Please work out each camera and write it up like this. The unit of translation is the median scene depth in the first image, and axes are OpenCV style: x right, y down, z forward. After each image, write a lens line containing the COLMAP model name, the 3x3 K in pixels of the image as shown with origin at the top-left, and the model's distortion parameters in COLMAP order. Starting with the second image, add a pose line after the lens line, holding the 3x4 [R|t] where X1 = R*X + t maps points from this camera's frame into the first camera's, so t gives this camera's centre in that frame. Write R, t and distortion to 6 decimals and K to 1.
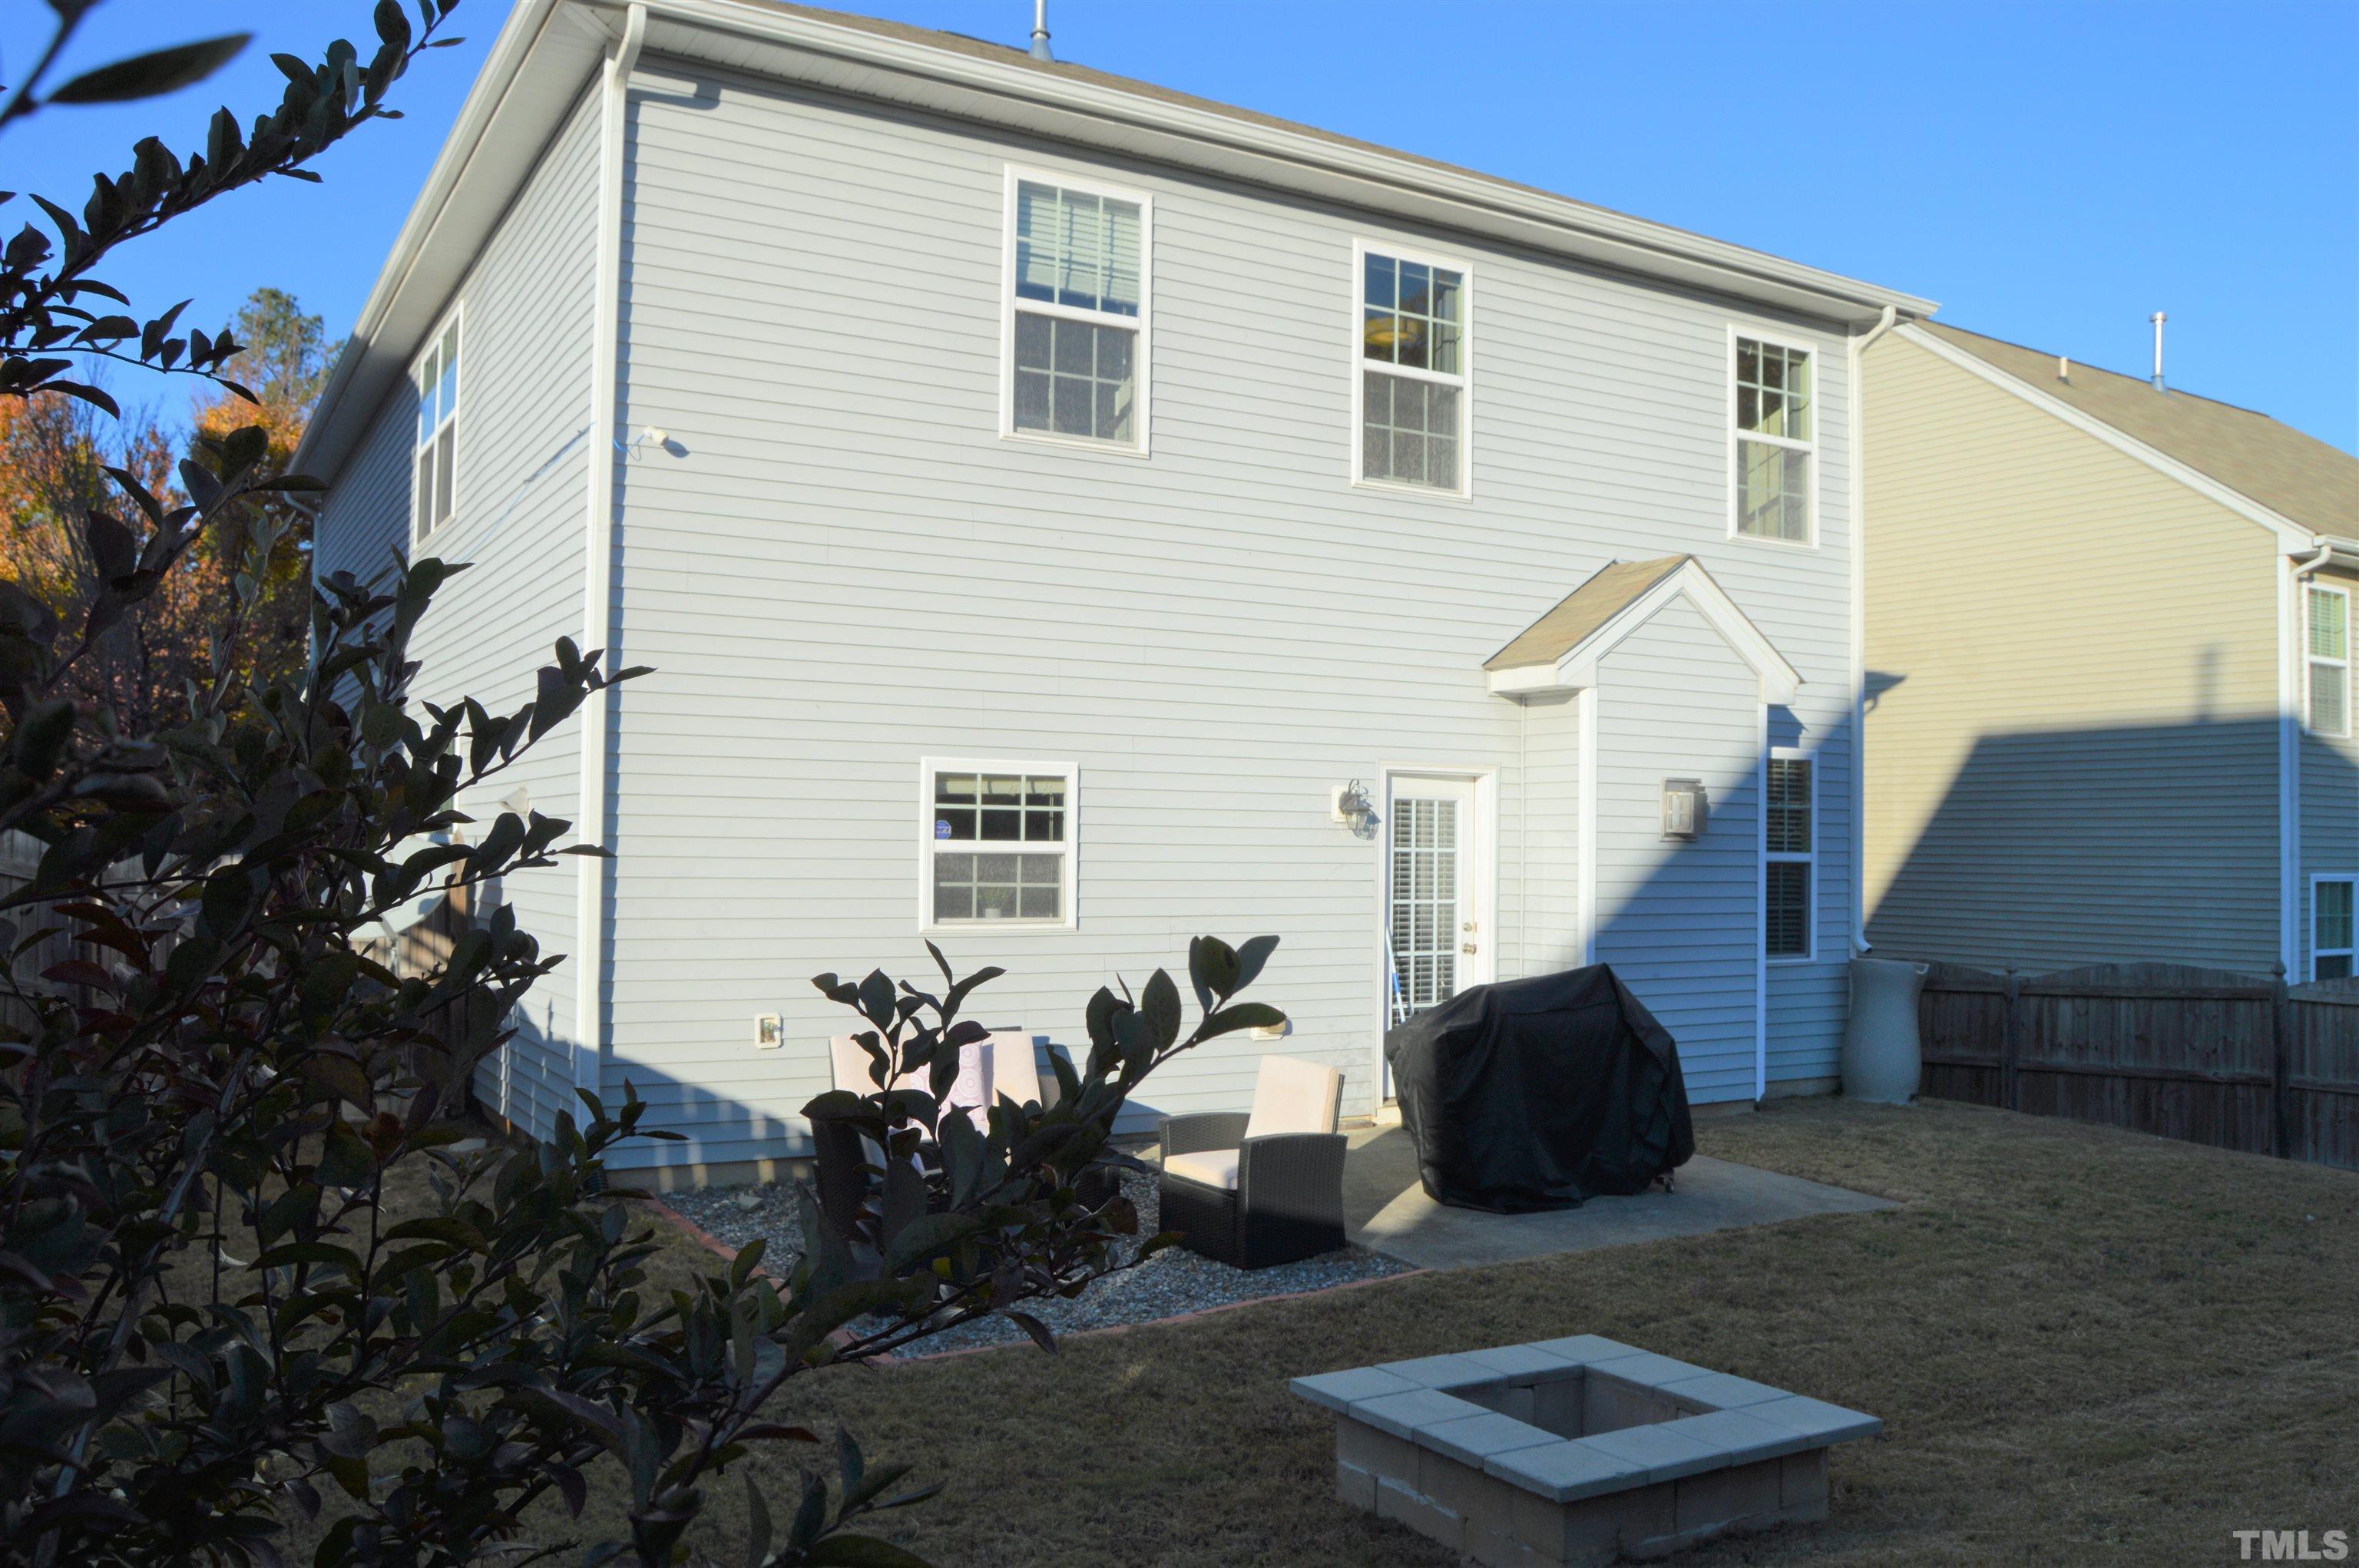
lens RADIAL K [[1663.0, 0, 1179.5], [0, 1663.0, 784.0], [0, 0, 1]] dist [-0.072337, 0.000703]
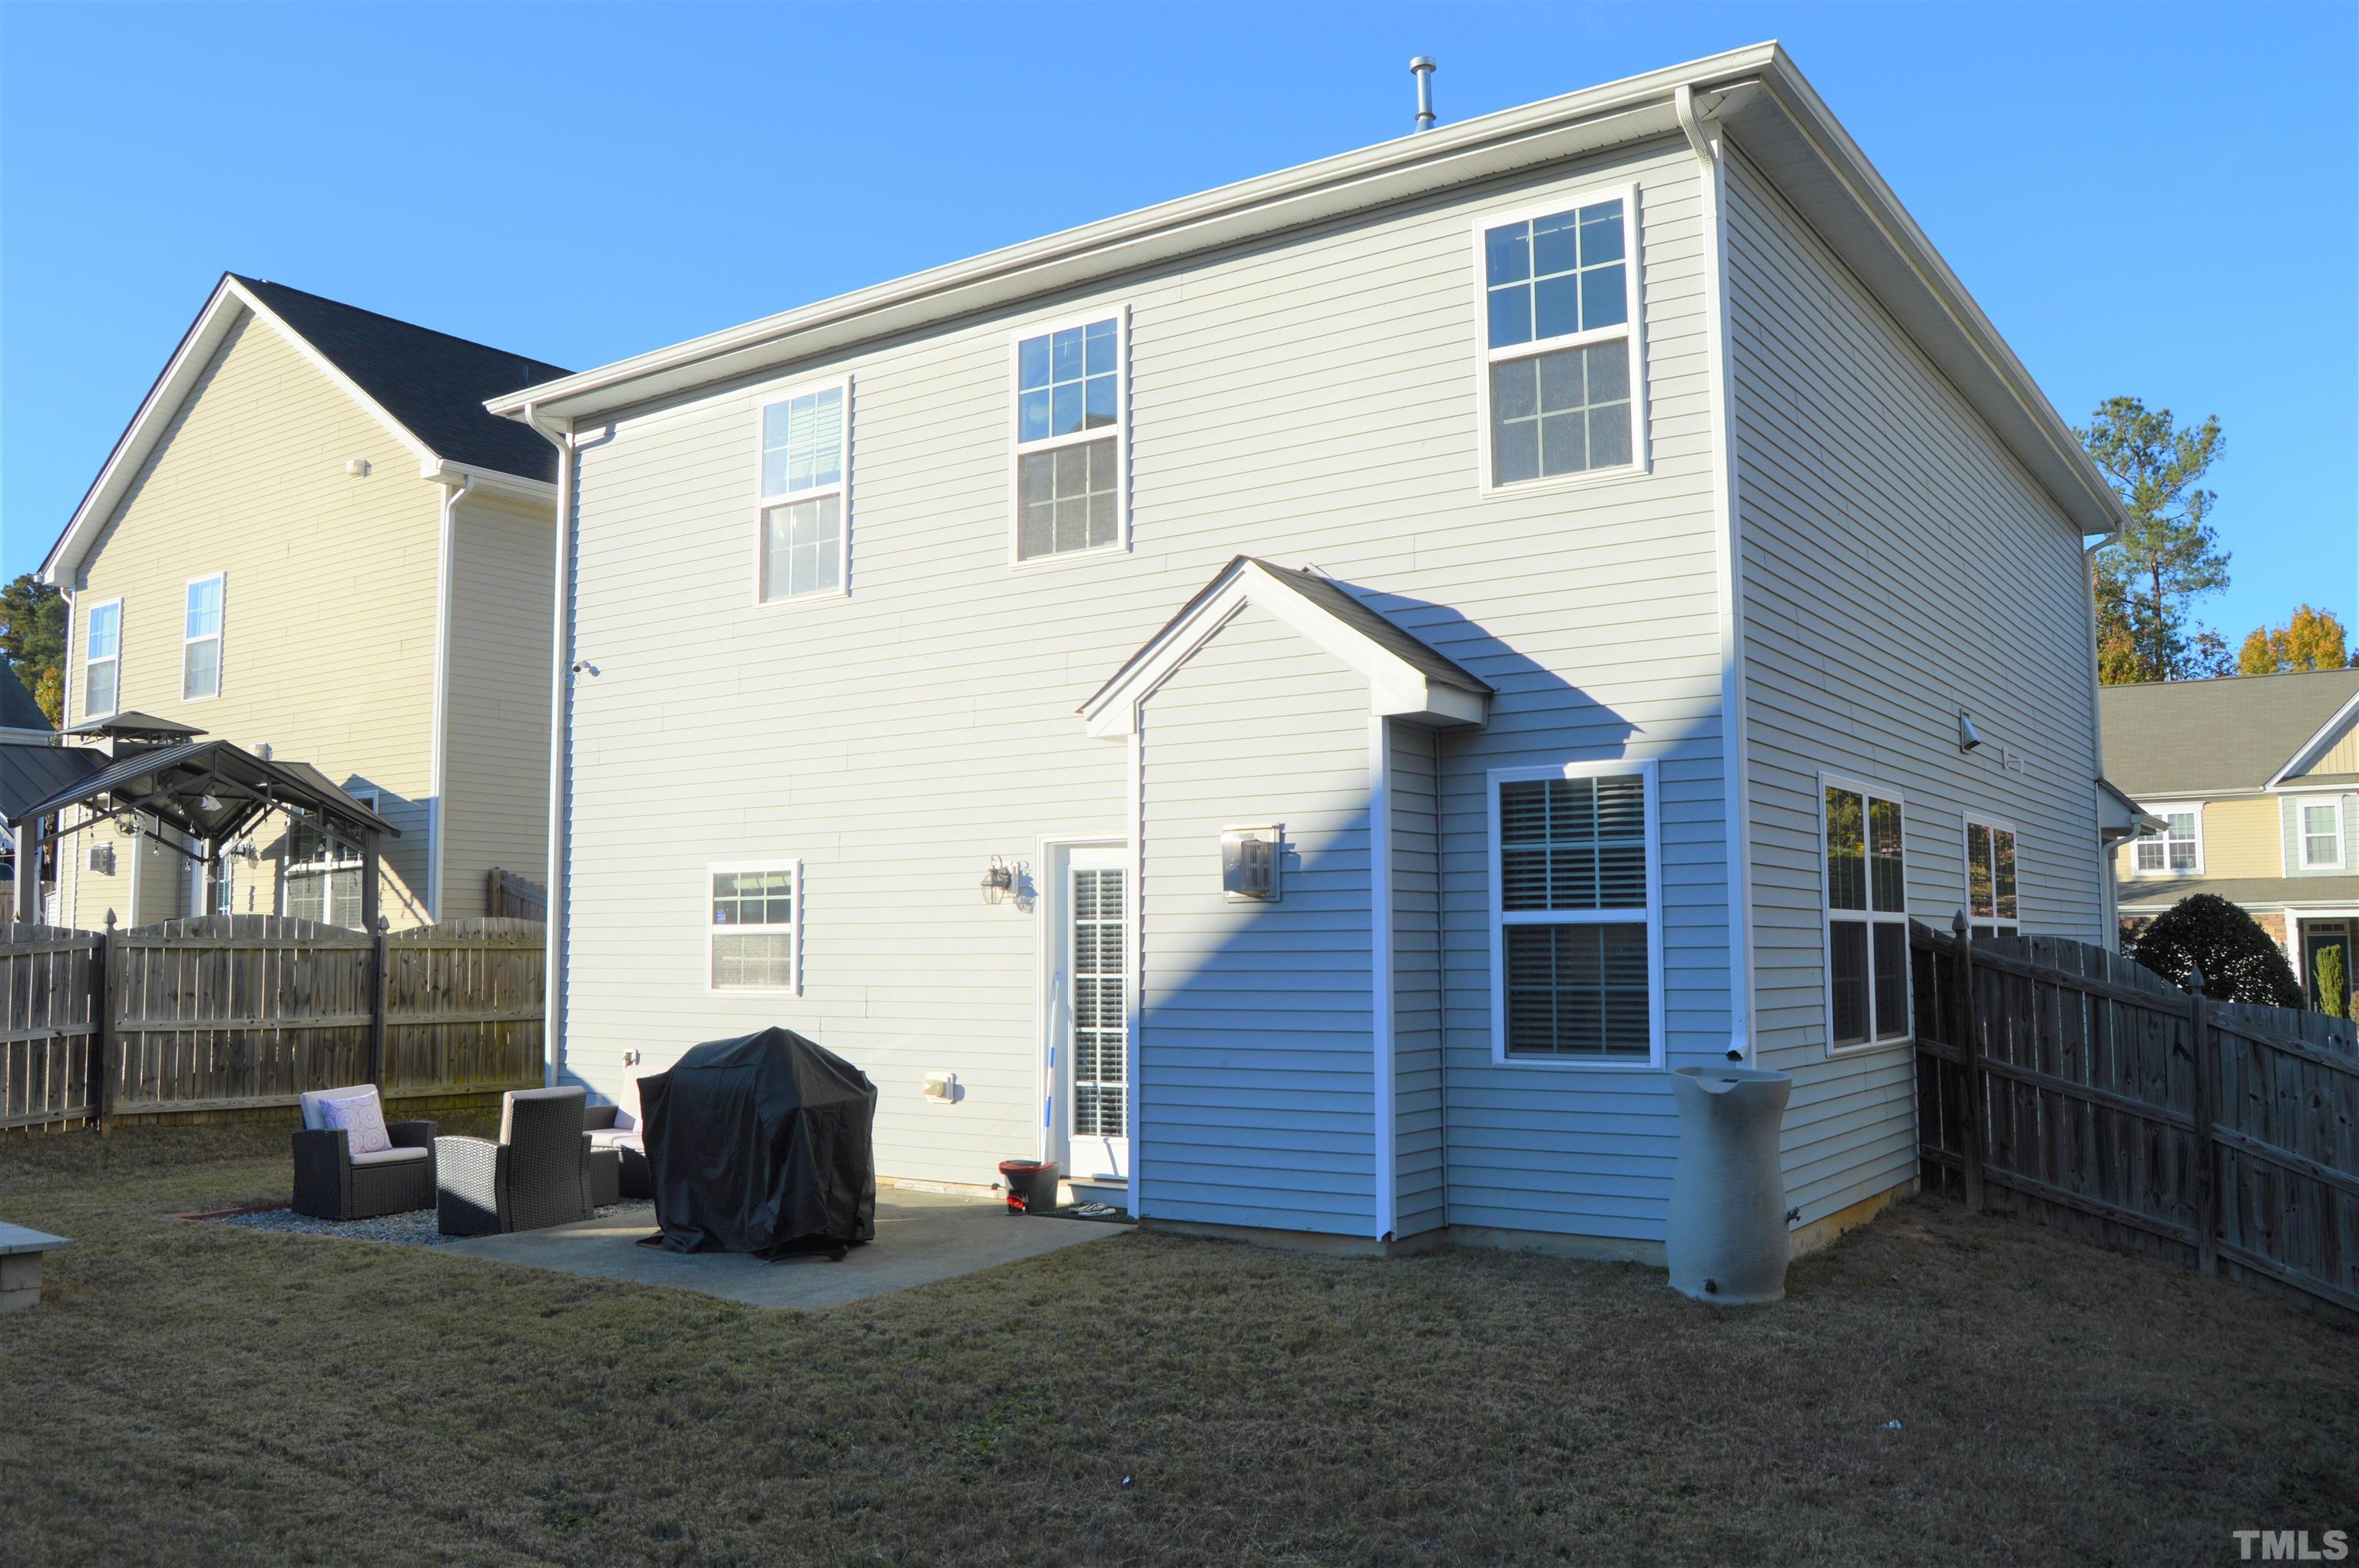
lens RADIAL K [[1879.1, 0, 1186.1], [0, 1879.1, 788.7], [0, 0, 1]] dist [-0.095660, 0.040186]
pose [[0.461007, -0.093498, -0.882457, 1.148612], [0.045862, 0.995615, -0.081528, 0.054239], [0.886211, -0.002886, 0.463273, 0.545282]]
